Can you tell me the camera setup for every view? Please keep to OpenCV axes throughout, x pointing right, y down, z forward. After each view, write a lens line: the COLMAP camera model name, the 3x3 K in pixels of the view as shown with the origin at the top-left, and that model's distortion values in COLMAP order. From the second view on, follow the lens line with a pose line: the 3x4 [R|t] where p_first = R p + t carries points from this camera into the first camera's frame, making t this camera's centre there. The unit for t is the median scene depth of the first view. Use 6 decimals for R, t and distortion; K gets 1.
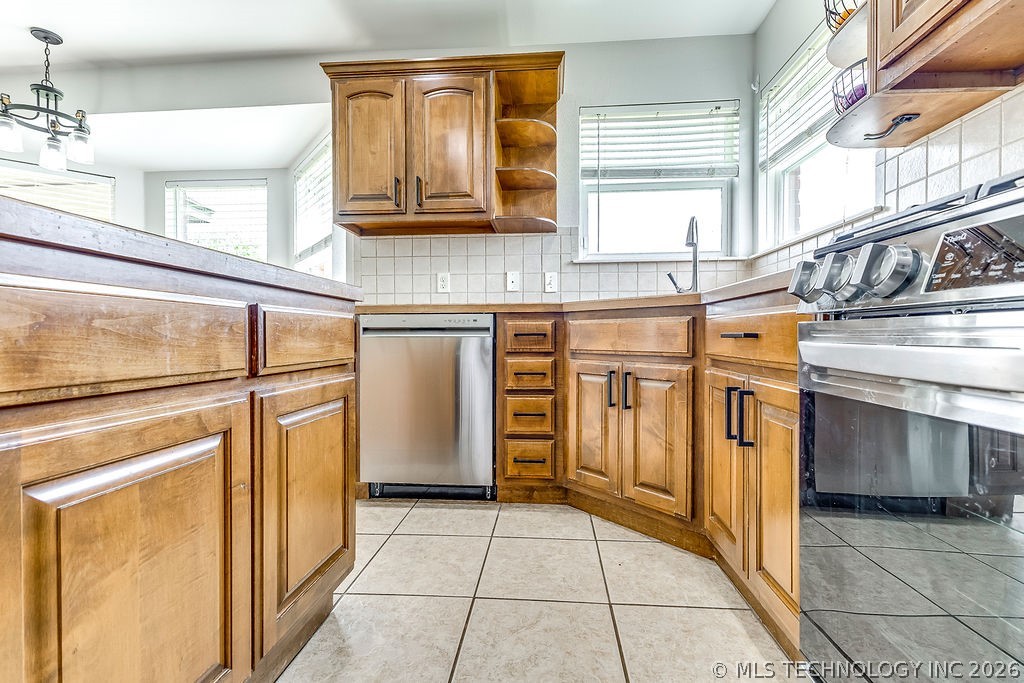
lens RADIAL K [[452.9, 0, 512.5], [0, 452.9, 338.0], [0, 0, 1]] dist [-0.003982, -0.000813]
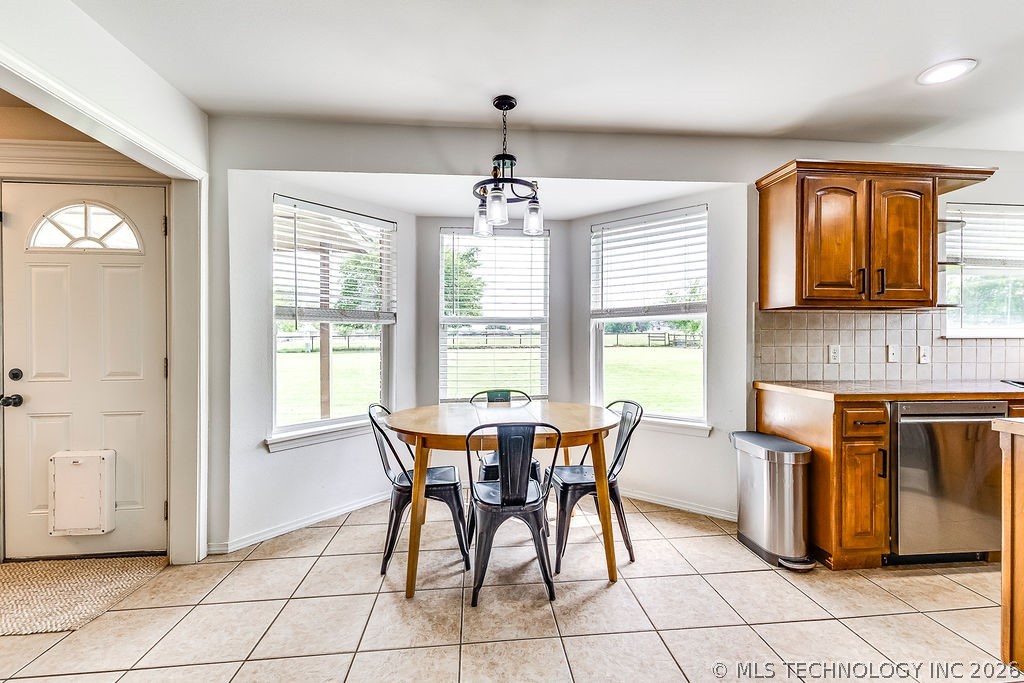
lens RADIAL K [[446.2, 0, 519.3], [0, 446.2, 339.6], [0, 0, 1]] dist [0.008647, -0.000433]
pose [[0.983778, -0.001528, 0.179382, -1.223696], [0.001583, 0.999999, -0.000164, -0.176308], [-0.179381, 0.000445, 0.983780, 0.075913]]
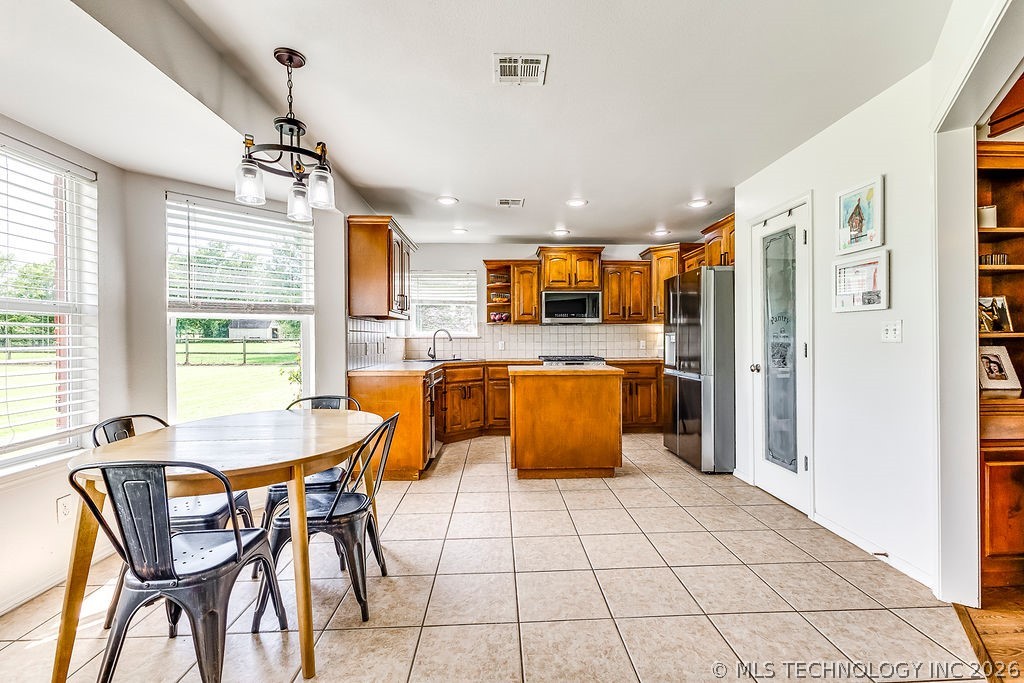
lens RADIAL K [[446.2, 0, 519.3], [0, 446.2, 339.6], [0, 0, 1]] dist [0.008647, -0.000433]
pose [[-0.127165, -0.000660, 0.991881, -1.978936], [0.005382, 0.999985, 0.001356, -0.171312], [-0.991867, 0.005511, -0.127159, 0.750147]]
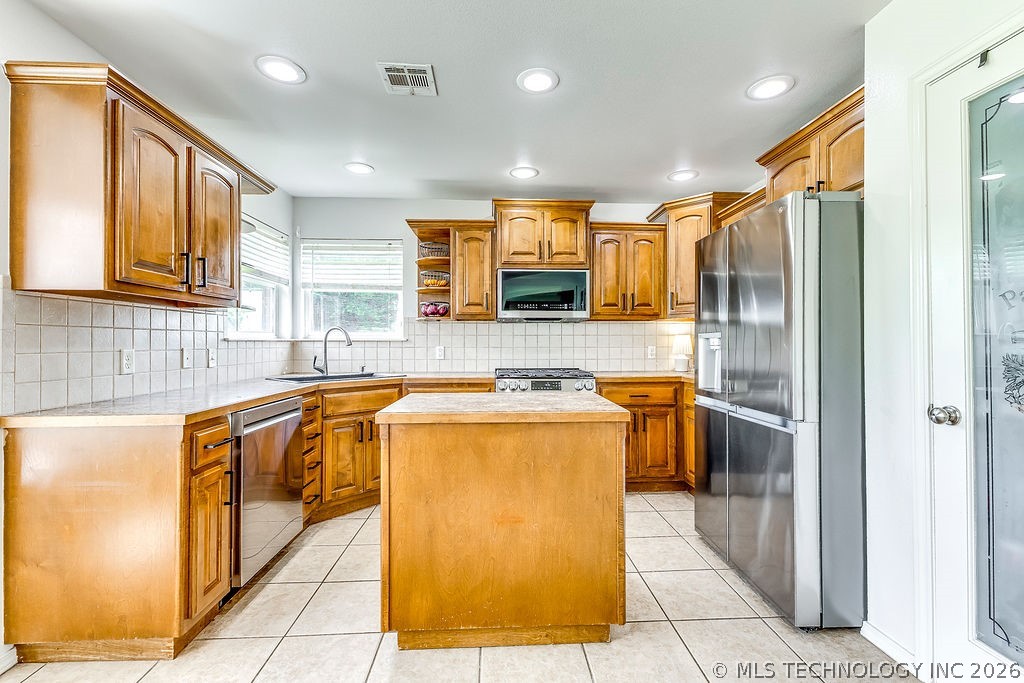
lens RADIAL K [[446.2, 0, 519.3], [0, 446.2, 339.6], [0, 0, 1]] dist [0.008647, -0.000433]
pose [[-0.137350, 0.006836, 0.990499, -1.162897], [0.001464, 0.999976, -0.006699, -0.171832], [-0.990521, 0.000531, -0.137357, 0.463708]]
